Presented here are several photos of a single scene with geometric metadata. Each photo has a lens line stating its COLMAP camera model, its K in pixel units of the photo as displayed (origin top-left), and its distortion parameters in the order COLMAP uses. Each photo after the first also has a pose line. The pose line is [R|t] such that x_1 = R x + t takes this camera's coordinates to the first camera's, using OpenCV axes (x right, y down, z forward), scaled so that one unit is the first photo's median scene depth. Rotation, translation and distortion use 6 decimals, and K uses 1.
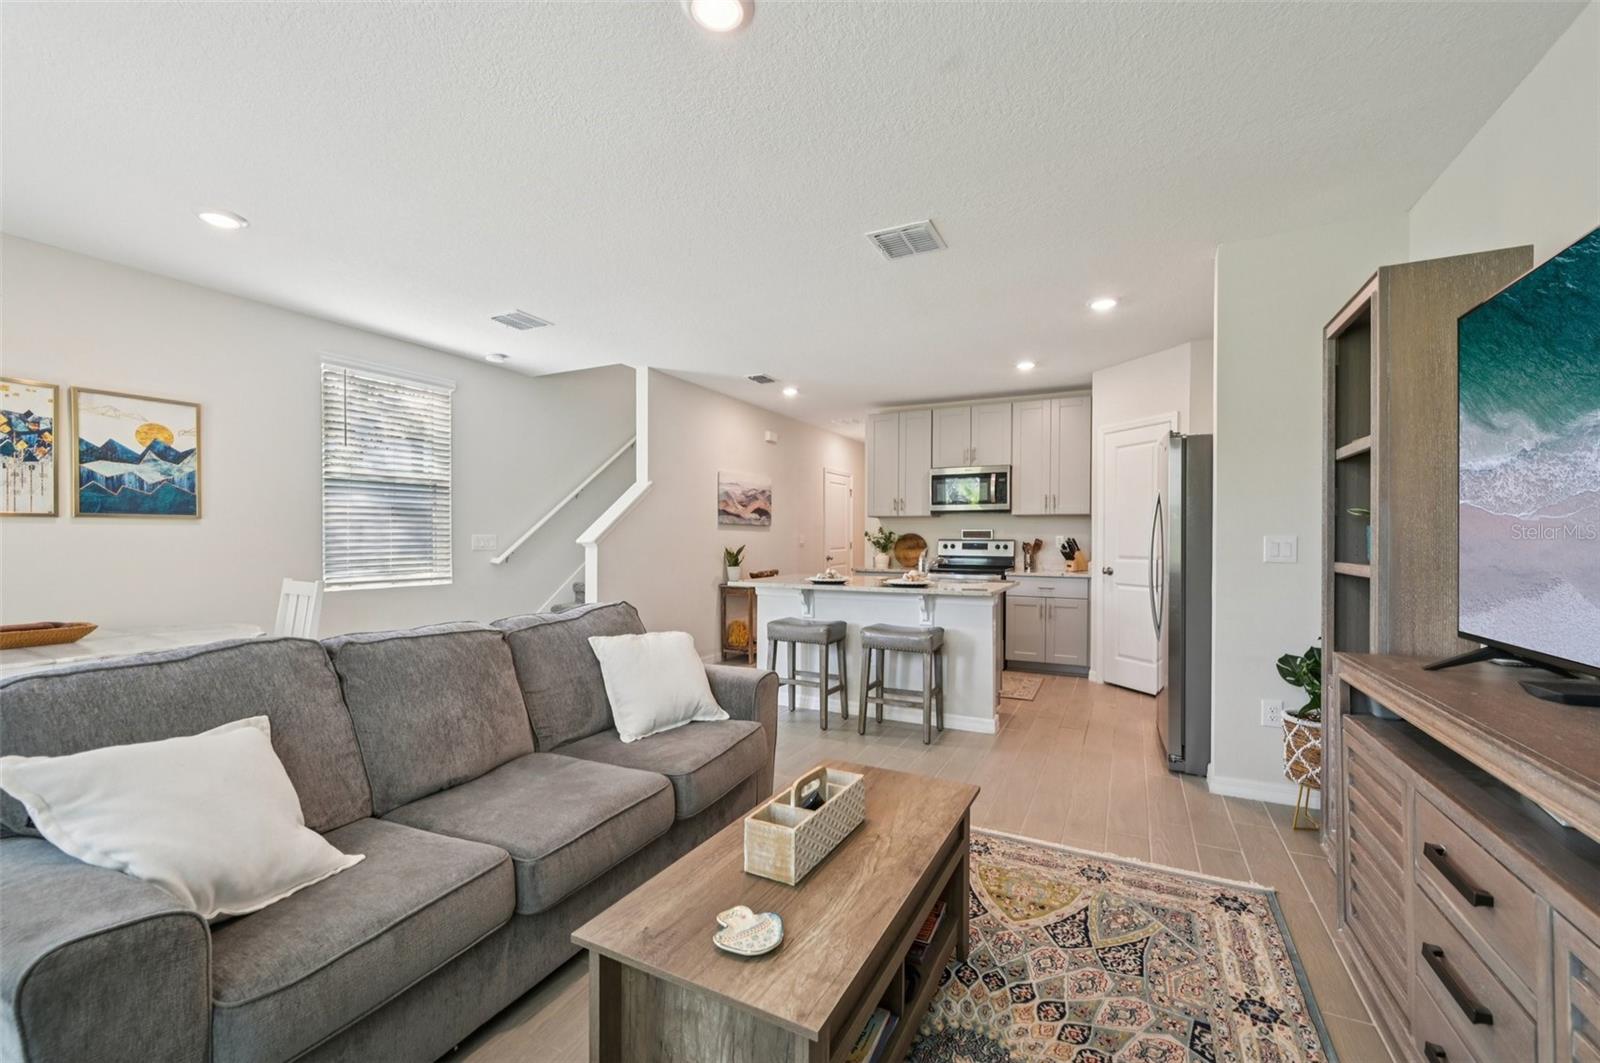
lens RADIAL K [[643.2, 0, 806.8], [0, 643.2, 539.9], [0, 0, 1]] dist [0.000009, -0.000121]
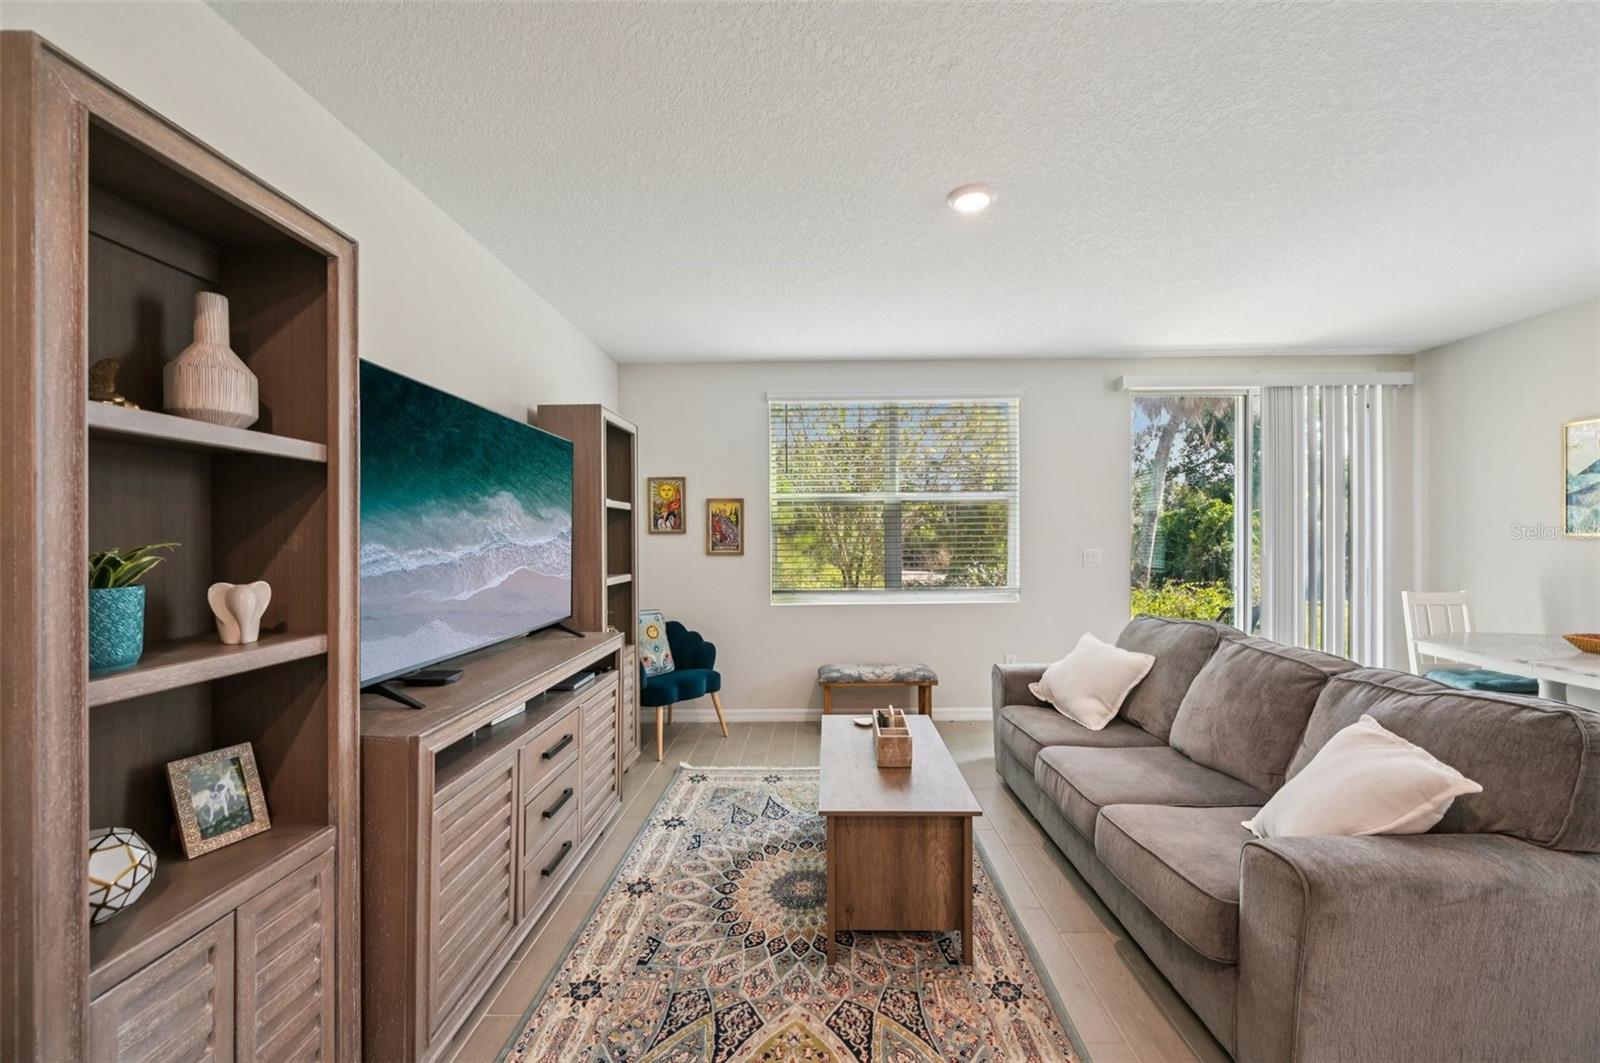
lens RADIAL K [[636.2, 0, 806.5], [0, 636.2, 539.5], [0, 0, 1]] dist [-0.000650, 0.000102]
pose [[-0.901528, 0.005165, -0.432689, 0.278245], [0.003563, 0.999983, 0.004513, -0.025303], [0.432705, 0.002527, -0.901532, 0.730681]]
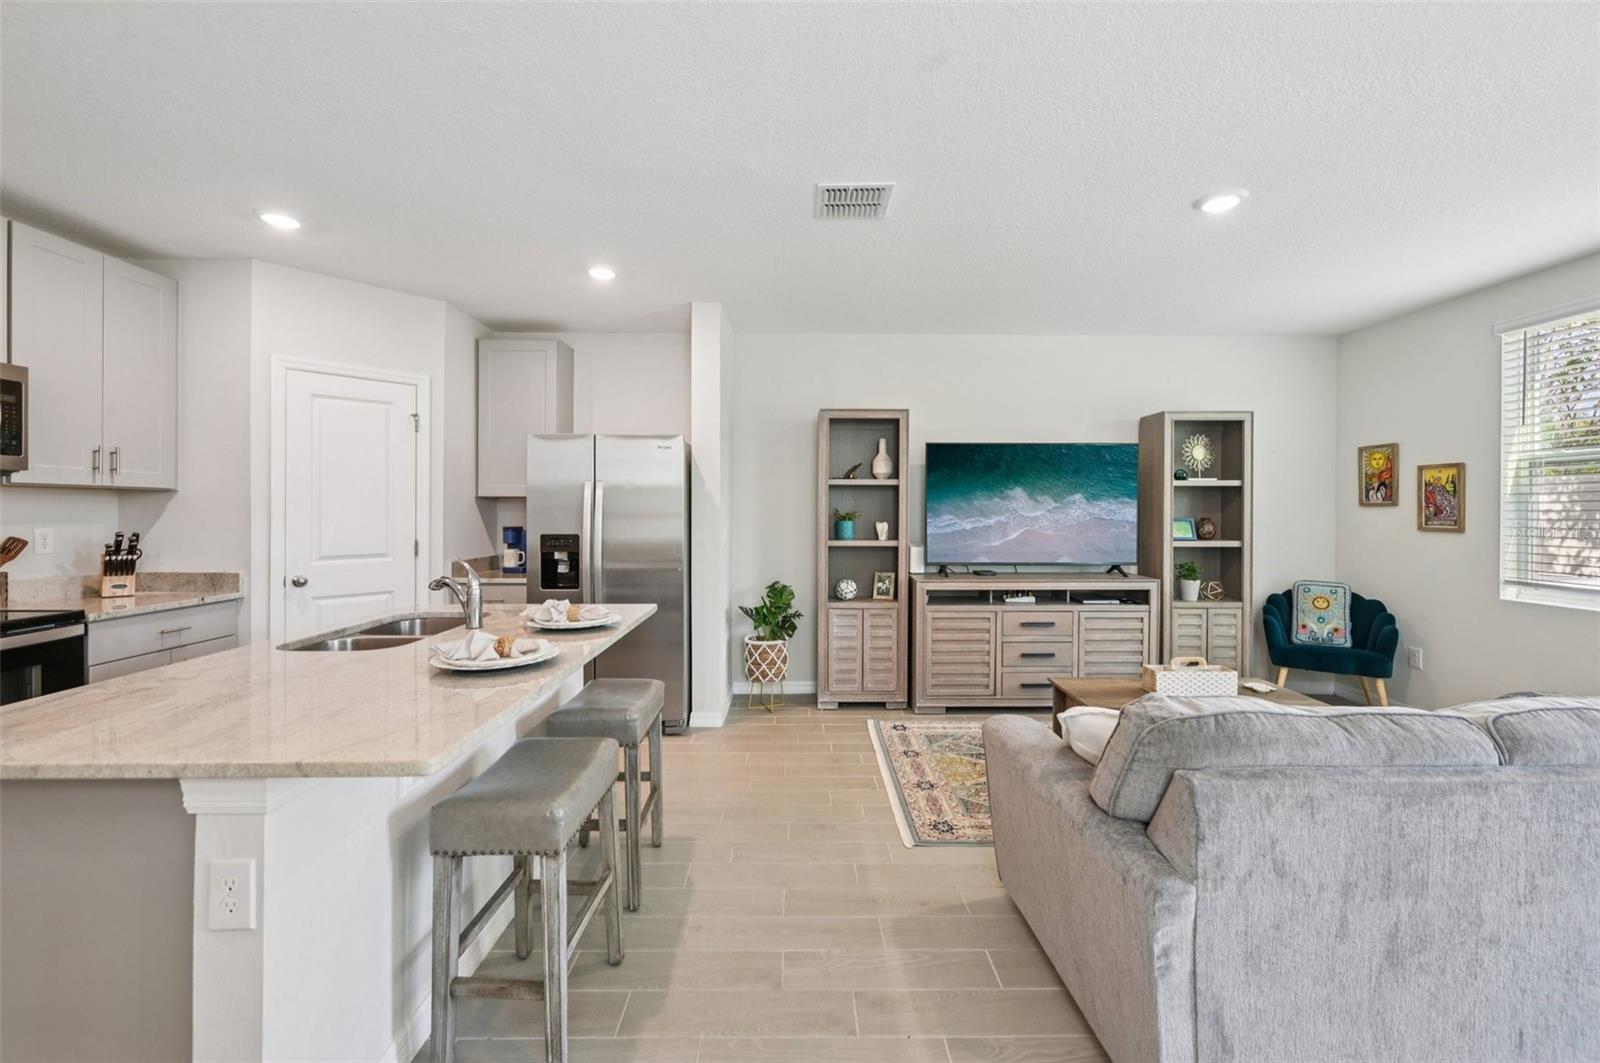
lens RADIAL K [[642.3, 0, 802.3], [0, 642.3, 511.3], [0, 0, 1]] dist [-0.000847, 0.000104]
pose [[-0.453261, -0.004829, 0.891365, -0.368042], [0.000140, 0.999985, 0.005489, -0.027818], [-0.891378, 0.002613, -0.453253, 0.899584]]
